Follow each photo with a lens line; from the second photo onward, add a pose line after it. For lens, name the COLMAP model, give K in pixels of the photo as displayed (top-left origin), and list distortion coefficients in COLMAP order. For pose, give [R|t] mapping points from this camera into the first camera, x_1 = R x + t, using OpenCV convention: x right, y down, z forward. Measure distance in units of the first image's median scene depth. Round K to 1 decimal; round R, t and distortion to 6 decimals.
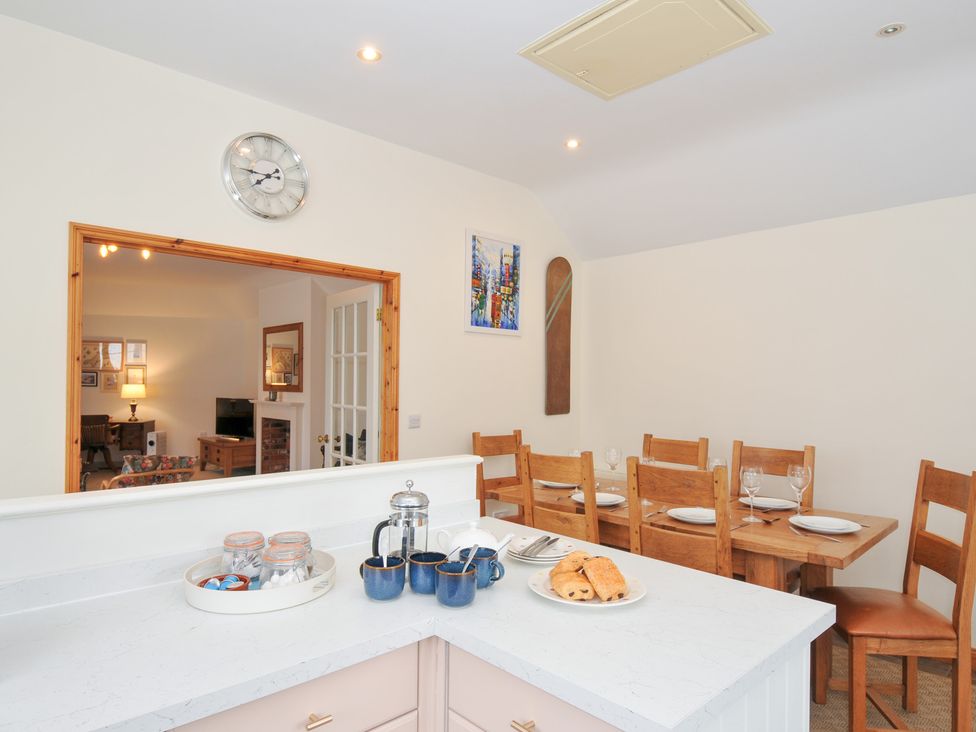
lens RADIAL K [[595.5, 0, 487.8], [0, 595.5, 377.1], [0, 0, 1]] dist [-0.001274, -0.000602]
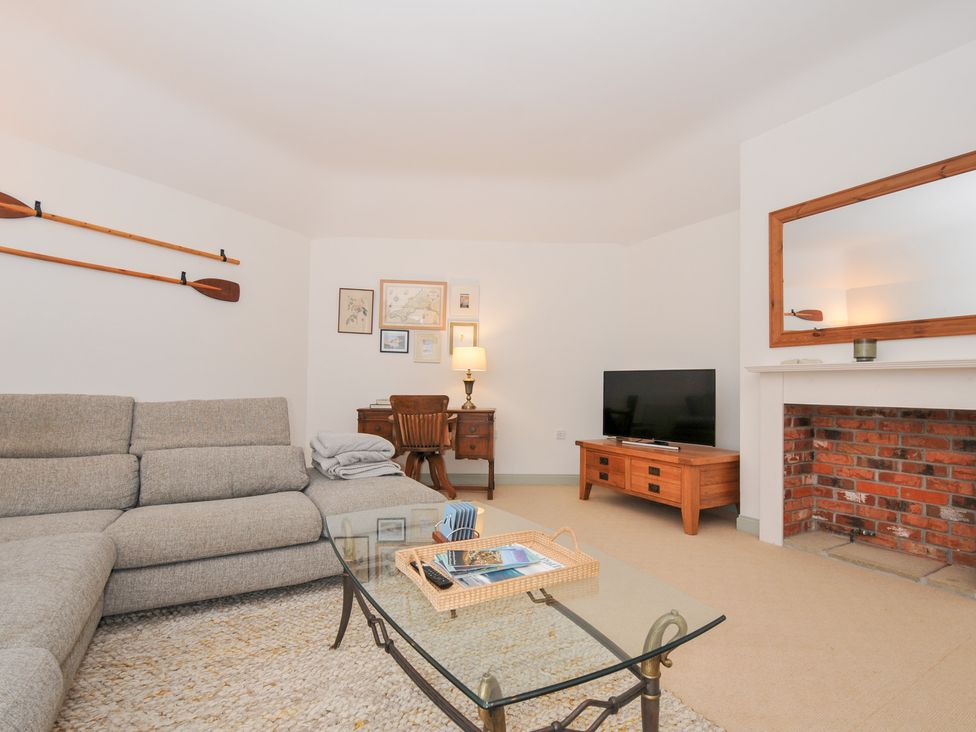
lens RADIAL K [[483.4, 0, 495.4], [0, 483.4, 378.4], [0, 0, 1]] dist [0.025888, -0.030392]
pose [[0.973273, 0.003382, -0.229625, -0.473322], [-0.005981, 0.999926, -0.010625, 0.049783], [0.229572, 0.011715, 0.973221, 0.551284]]
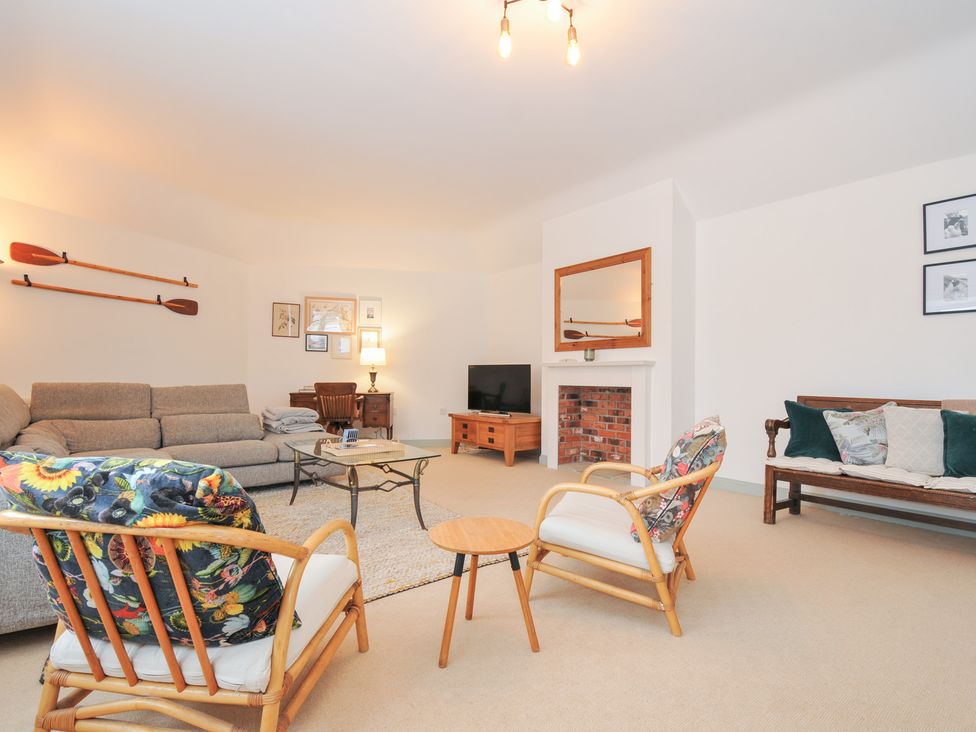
lens RADIAL K [[500.3, 0, 492.8], [0, 500.3, 376.3], [0, 0, 1]] dist [0.034934, -0.037809]
pose [[0.995552, 0.001163, -0.094204, -0.375577], [-0.000660, 0.999985, 0.005372, 0.048888], [0.094209, -0.005286, 0.995538, 0.330737]]
